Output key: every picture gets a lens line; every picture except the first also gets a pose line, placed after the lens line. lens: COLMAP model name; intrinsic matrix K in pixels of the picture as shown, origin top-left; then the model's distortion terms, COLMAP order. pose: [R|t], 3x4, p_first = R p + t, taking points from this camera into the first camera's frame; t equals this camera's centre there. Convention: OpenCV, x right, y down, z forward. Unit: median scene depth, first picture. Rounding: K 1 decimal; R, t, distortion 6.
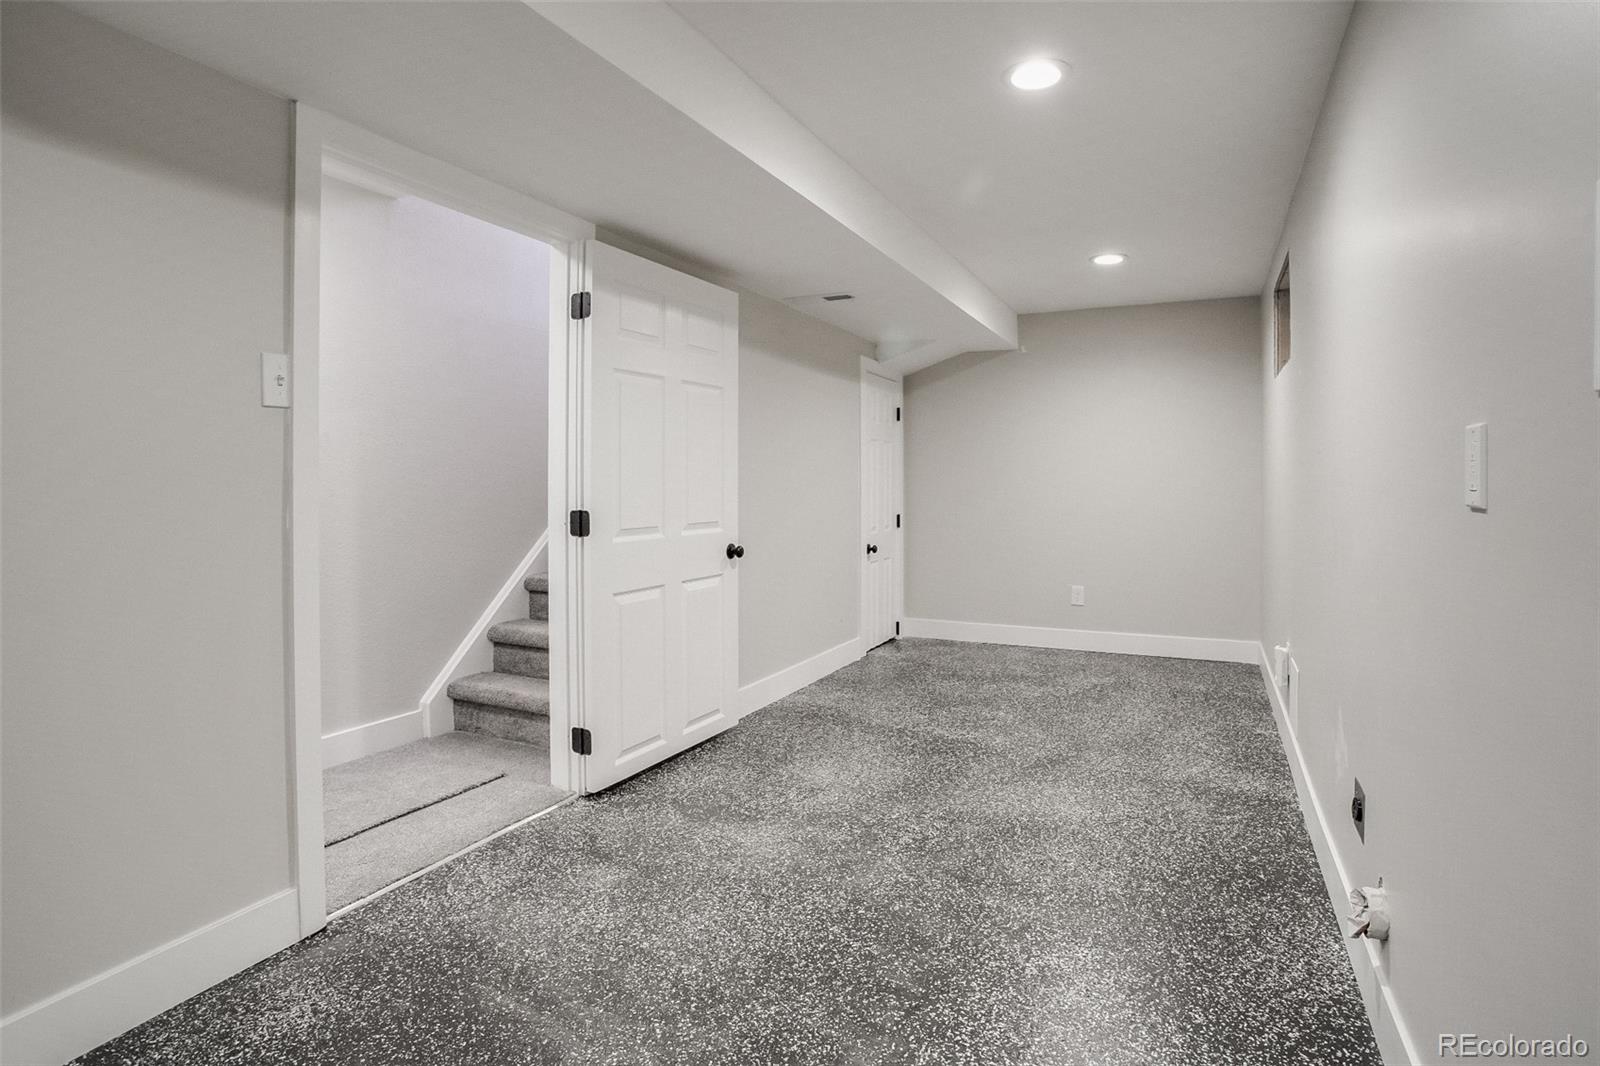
lens RADIAL K [[813.3, 0, 800.6], [0, 813.3, 486.9], [0, 0, 1]] dist [-0.073695, 0.028996]
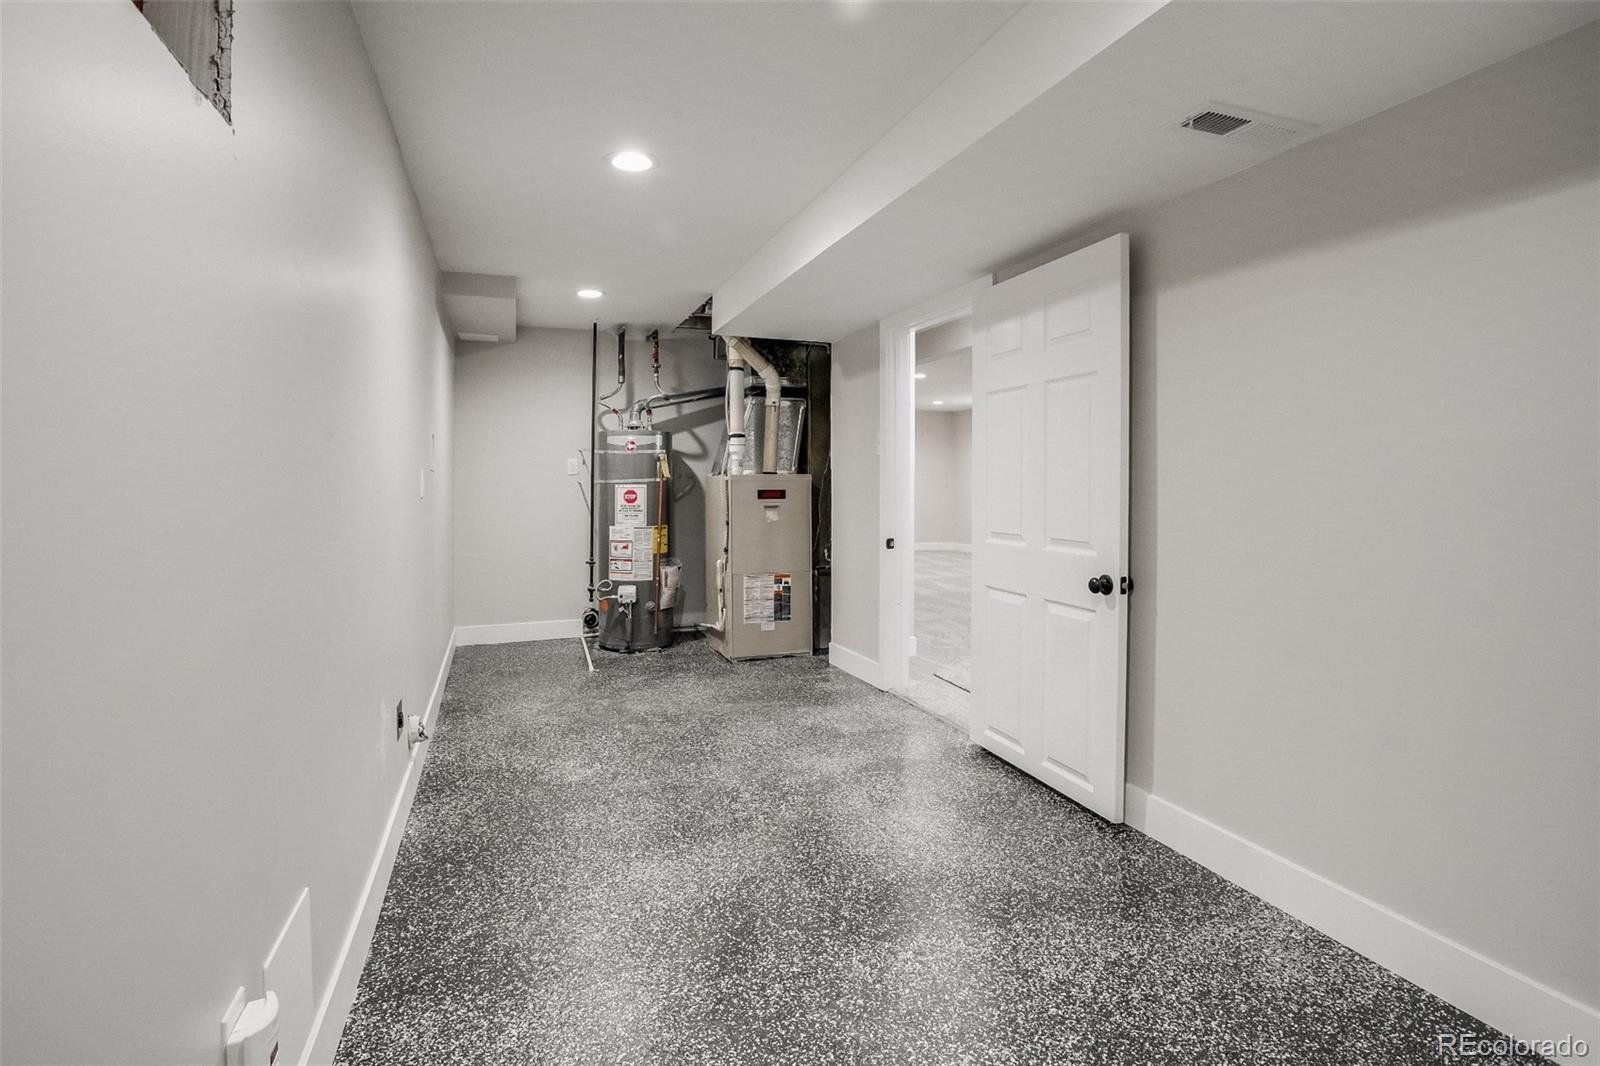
lens RADIAL K [[813.3, 0, 800.6], [0, 813.3, 486.9], [0, 0, 1]] dist [-0.073695, 0.028996]
pose [[-0.694671, 0.003167, -0.719321, 0.928354], [-0.004798, 0.999948, 0.009037, -0.024289], [0.719312, 0.009729, -0.694619, 1.882981]]
